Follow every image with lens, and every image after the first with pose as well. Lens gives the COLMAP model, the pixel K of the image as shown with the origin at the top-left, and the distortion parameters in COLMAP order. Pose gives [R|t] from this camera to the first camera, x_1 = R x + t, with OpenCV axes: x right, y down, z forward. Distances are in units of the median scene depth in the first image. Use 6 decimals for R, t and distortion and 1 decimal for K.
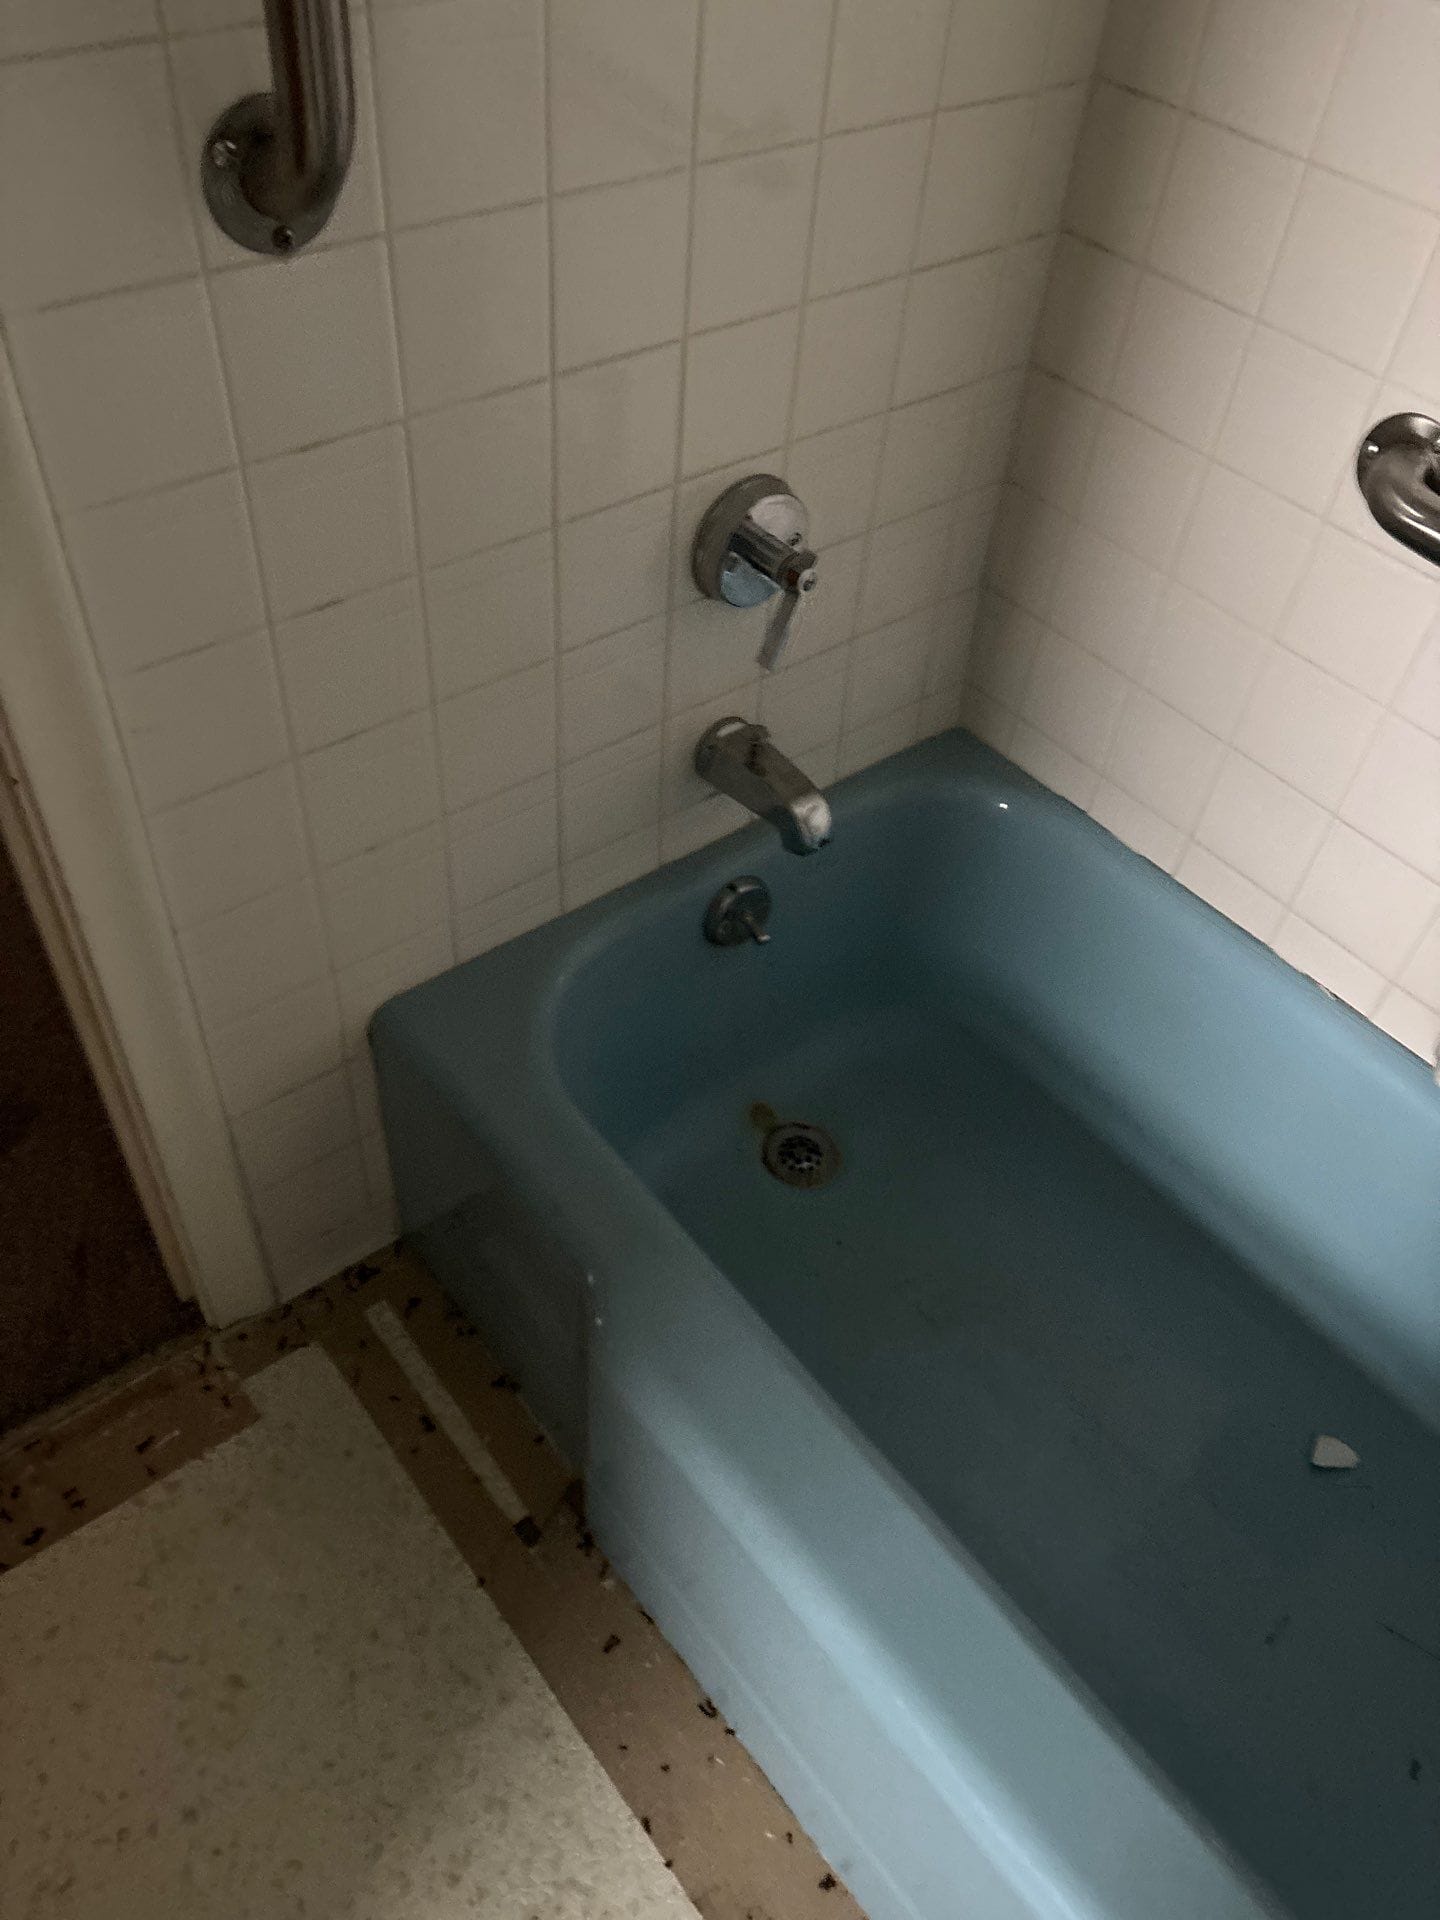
lens RADIAL K [[1445.3, 0, 720.0], [0, 1445.3, 960.0], [0, 0, 1]] dist [0.023021, 0.002079]
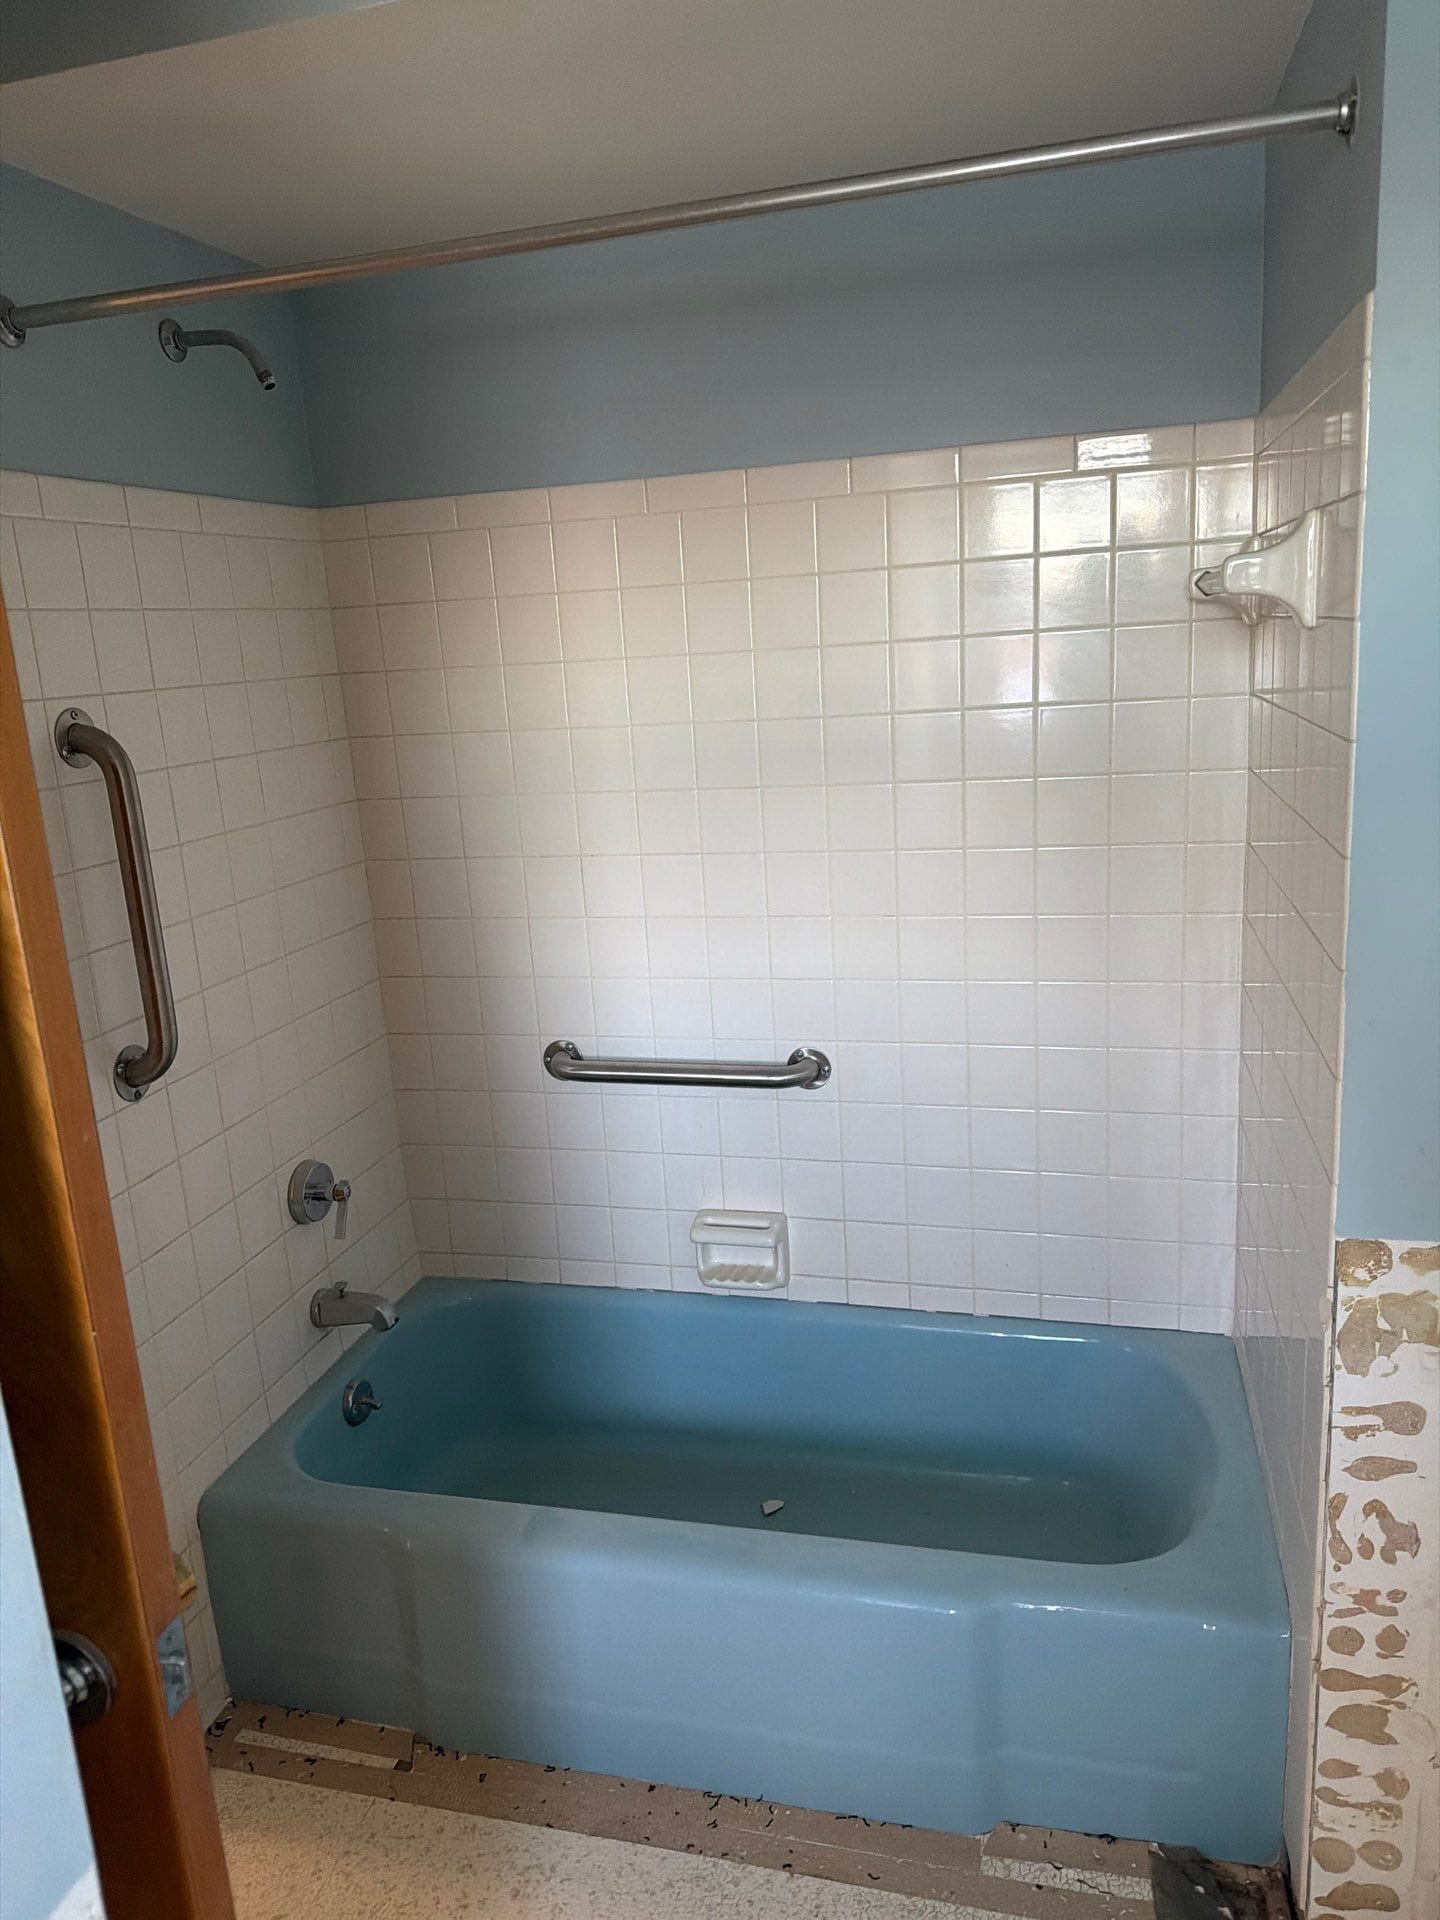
lens RADIAL K [[1312.3, 0, 720.0], [0, 1312.3, 960.0], [0, 0, 1]] dist [0.000933, -0.000229]
pose [[0.800383, -0.255855, 0.542149, -0.454865], [0.514048, 0.758218, -0.401073, 0.529864], [-0.308451, 0.599703, 0.738386, -0.793581]]
